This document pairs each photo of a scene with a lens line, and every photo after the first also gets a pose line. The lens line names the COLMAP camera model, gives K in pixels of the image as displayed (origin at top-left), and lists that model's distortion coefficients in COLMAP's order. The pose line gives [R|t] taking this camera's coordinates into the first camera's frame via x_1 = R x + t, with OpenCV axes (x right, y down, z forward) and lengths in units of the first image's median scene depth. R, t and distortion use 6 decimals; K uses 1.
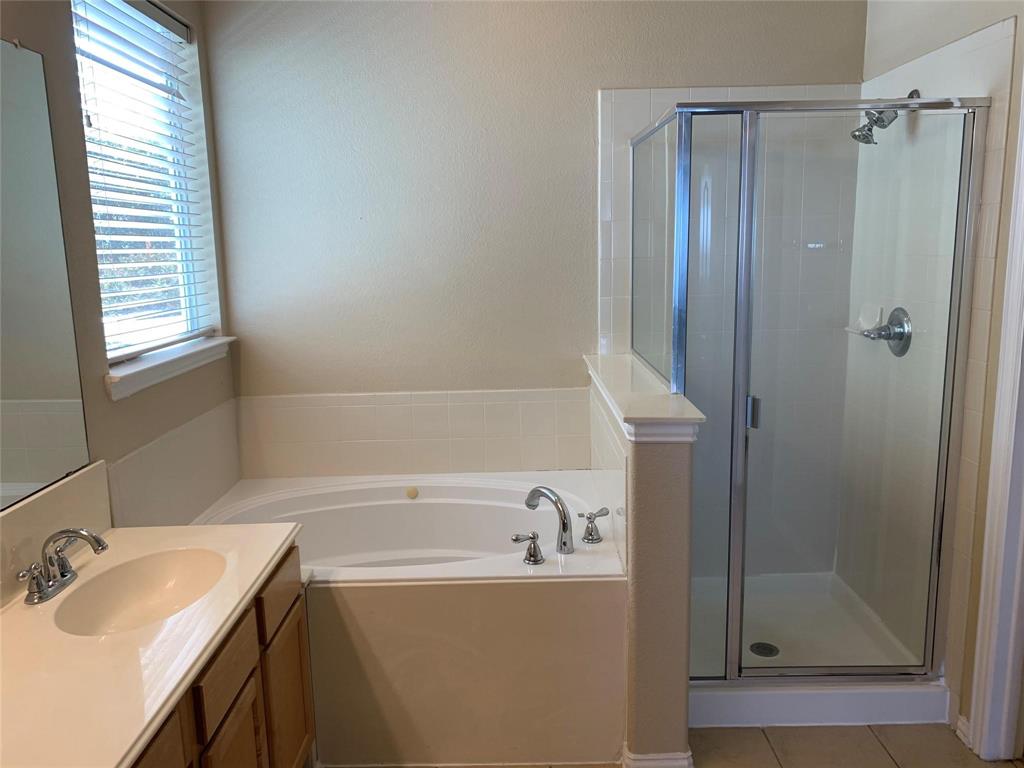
lens RADIAL K [[791.8, 0, 513.2], [0, 791.8, 381.7], [0, 0, 1]] dist [0.054112, -0.065765]
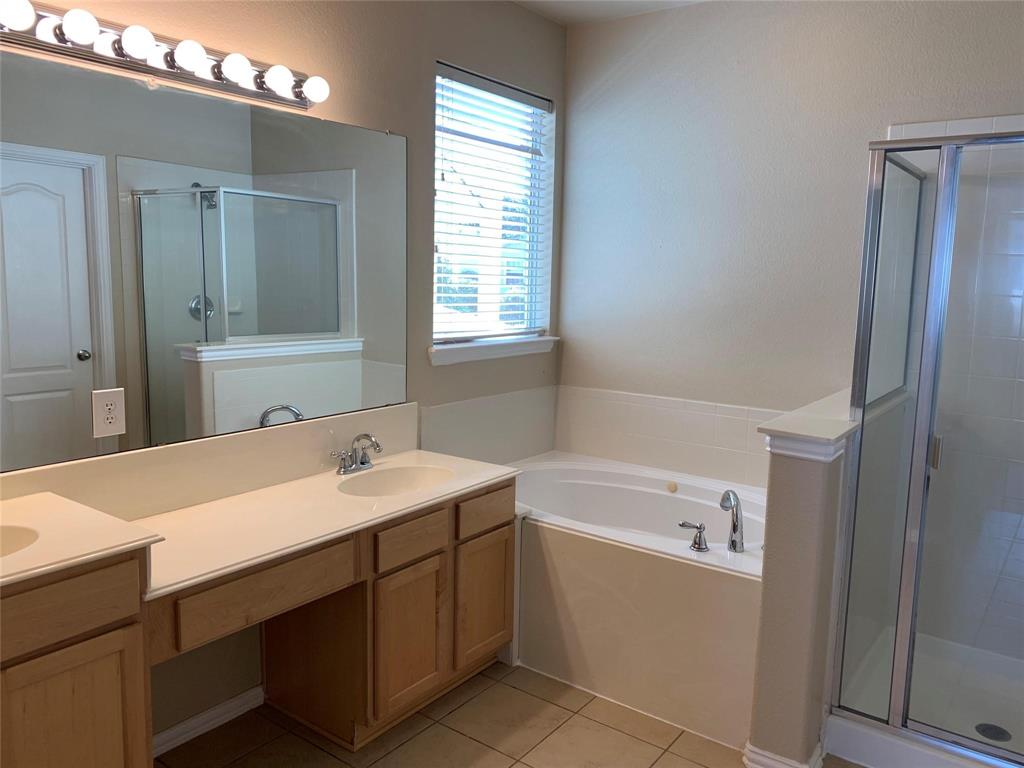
lens RADIAL K [[791.8, 0, 514.6], [0, 791.8, 385.6], [0, 0, 1]] dist [0.054112, -0.065765]
pose [[0.805220, 0.124952, -0.579662, 0.443085], [-0.145475, 0.989299, 0.011172, 0.021578], [0.574854, 0.075331, 0.814781, -0.091697]]
